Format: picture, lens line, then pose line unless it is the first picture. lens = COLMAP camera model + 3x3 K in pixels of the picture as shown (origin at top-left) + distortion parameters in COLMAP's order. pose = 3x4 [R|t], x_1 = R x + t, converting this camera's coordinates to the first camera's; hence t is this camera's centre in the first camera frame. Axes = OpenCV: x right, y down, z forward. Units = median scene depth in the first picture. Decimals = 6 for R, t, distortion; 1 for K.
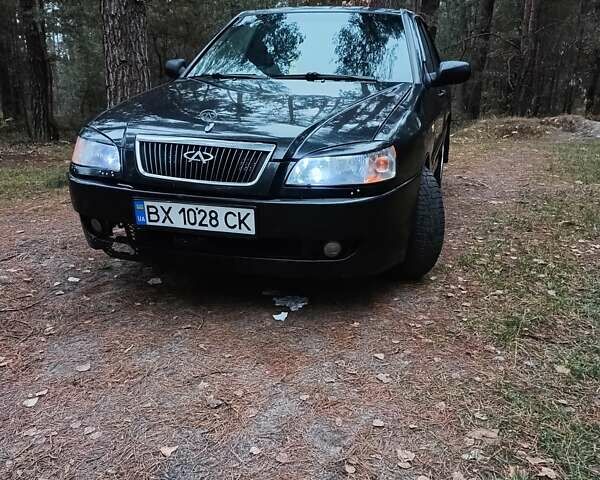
lens RADIAL K [[550.5, 0, 305.1], [0, 550.5, 244.0], [0, 0, 1]] dist [0.164074, 0.000000]
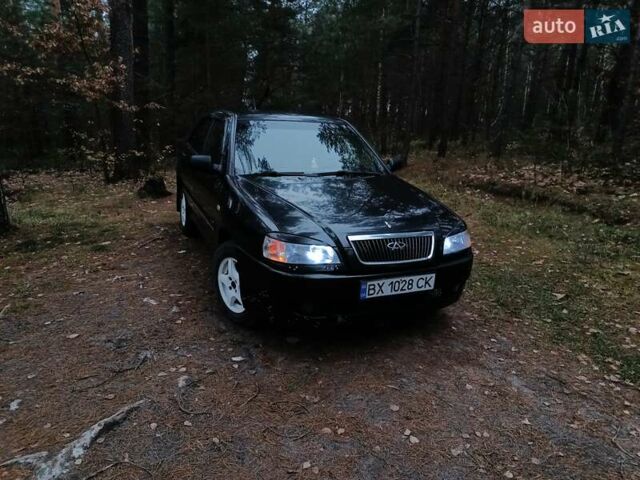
lens RADIAL K [[458.7, 0, 313.9], [0, 458.7, 235.6], [0, 0, 1]] dist [0.043090, -0.043383]
pose [[0.747398, -0.142748, 0.648860, -1.151563], [0.154314, 0.987234, 0.039442, -0.266075], [-0.646207, 0.070649, 0.759885, 0.202293]]
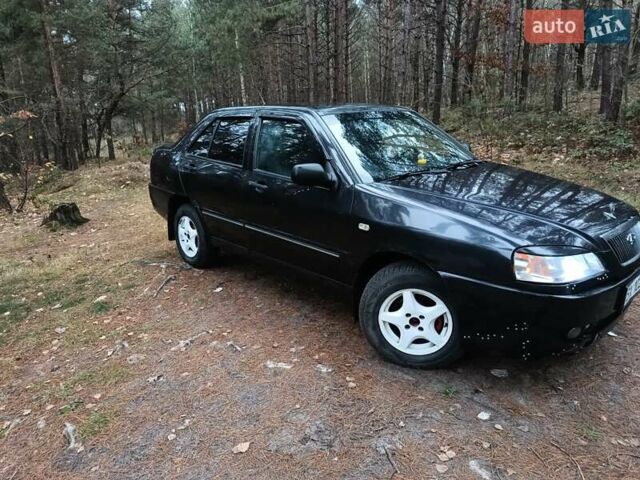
lens RADIAL K [[458.7, 0, 323.0], [0, 458.7, 238.3], [0, 0, 1]] dist [0.043090, -0.043383]
pose [[0.477479, -0.254101, 0.841099, -1.431773], [0.284117, 0.950493, 0.125860, -0.496834], [-0.831439, 0.178875, 0.526035, 1.031331]]
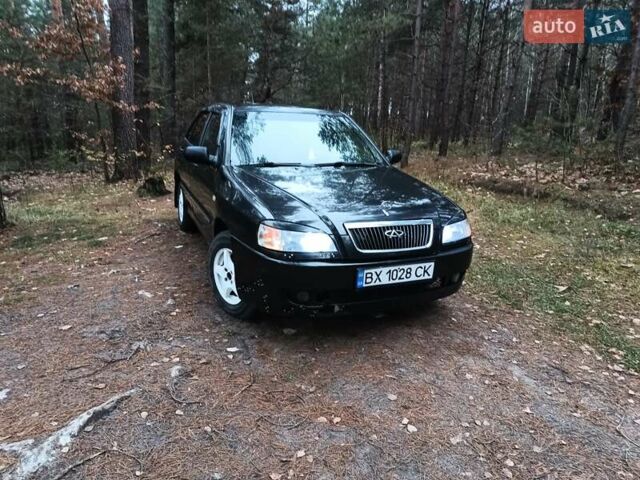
lens RADIAL K [[458.7, 0, 313.8], [0, 458.7, 236.0], [0, 0, 1]] dist [0.043090, -0.043383]
pose [[0.749613, -0.141303, 0.646617, -1.130075], [0.157205, 0.987000, 0.033440, -0.223097], [-0.642936, 0.076585, 0.762081, 0.214227]]
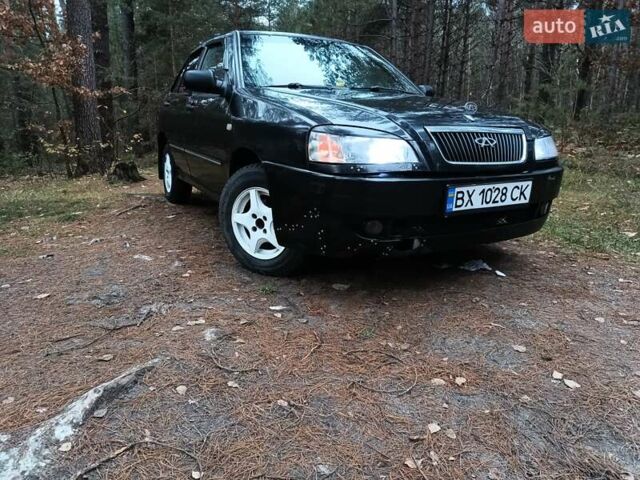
lens RADIAL K [[458.7, 0, 315.8], [0, 458.7, 237.6], [0, 0, 1]] dist [0.043090, -0.043383]
pose [[0.693641, -0.171346, 0.699645, -1.104494], [0.200248, 0.978878, 0.041201, -0.075092], [-0.691927, 0.111524, 0.713302, 0.594879]]
